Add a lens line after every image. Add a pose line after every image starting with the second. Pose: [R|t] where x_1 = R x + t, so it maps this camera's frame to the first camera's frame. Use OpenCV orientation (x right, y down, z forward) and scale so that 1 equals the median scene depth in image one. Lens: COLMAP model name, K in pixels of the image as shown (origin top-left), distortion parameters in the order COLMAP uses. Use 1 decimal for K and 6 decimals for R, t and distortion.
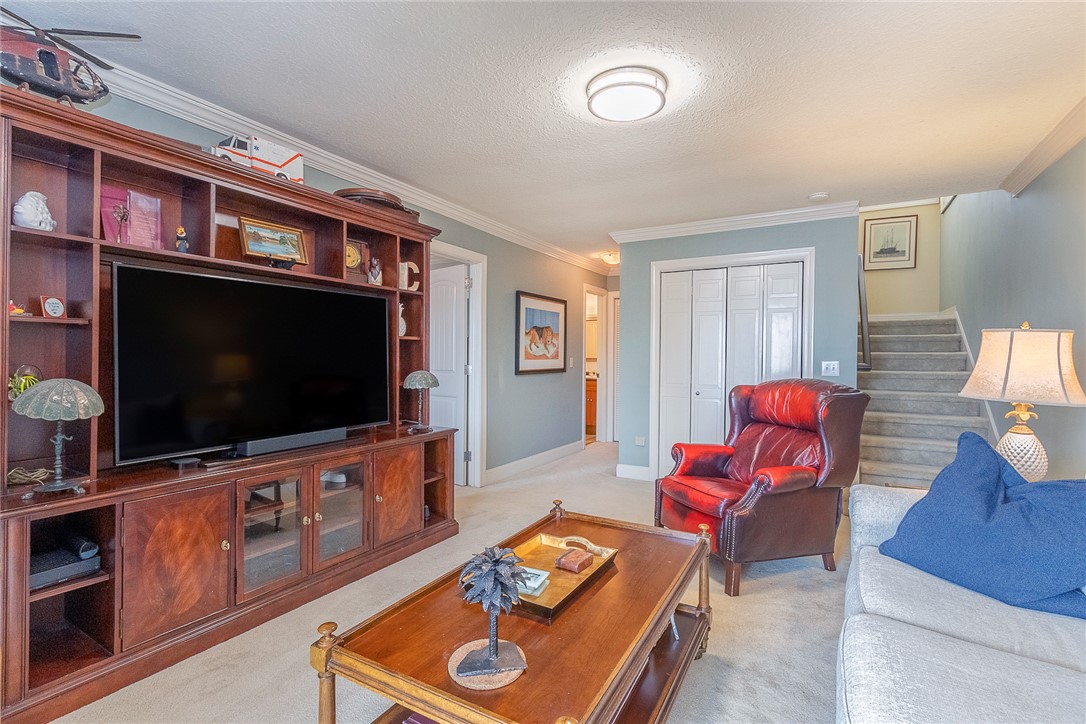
lens RADIAL K [[493.0, 0, 540.1], [0, 493.0, 363.2], [0, 0, 1]] dist [0.001824, -0.000411]
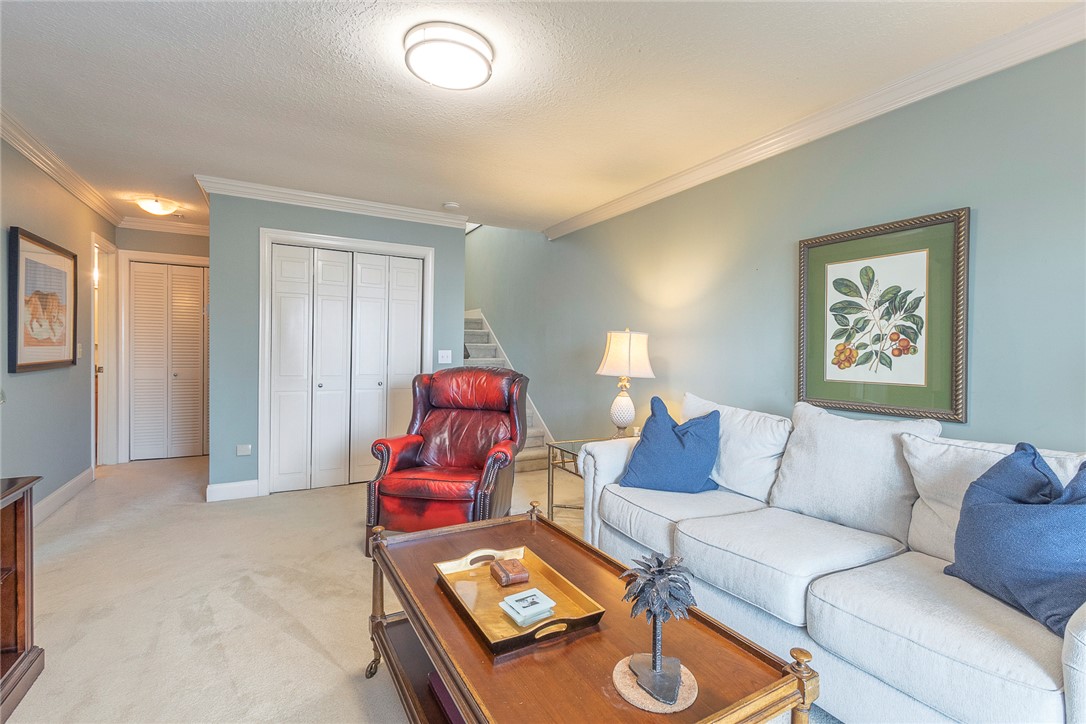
lens RADIAL K [[493.0, 0, 562.2], [0, 493.0, 353.9], [0, 0, 1]] dist [0.001824, -0.000411]
pose [[0.504126, -0.006036, 0.863609, -0.290308], [-0.001297, 0.999969, 0.007747, -0.005139], [-0.863629, -0.005026, 0.504103, 0.198172]]
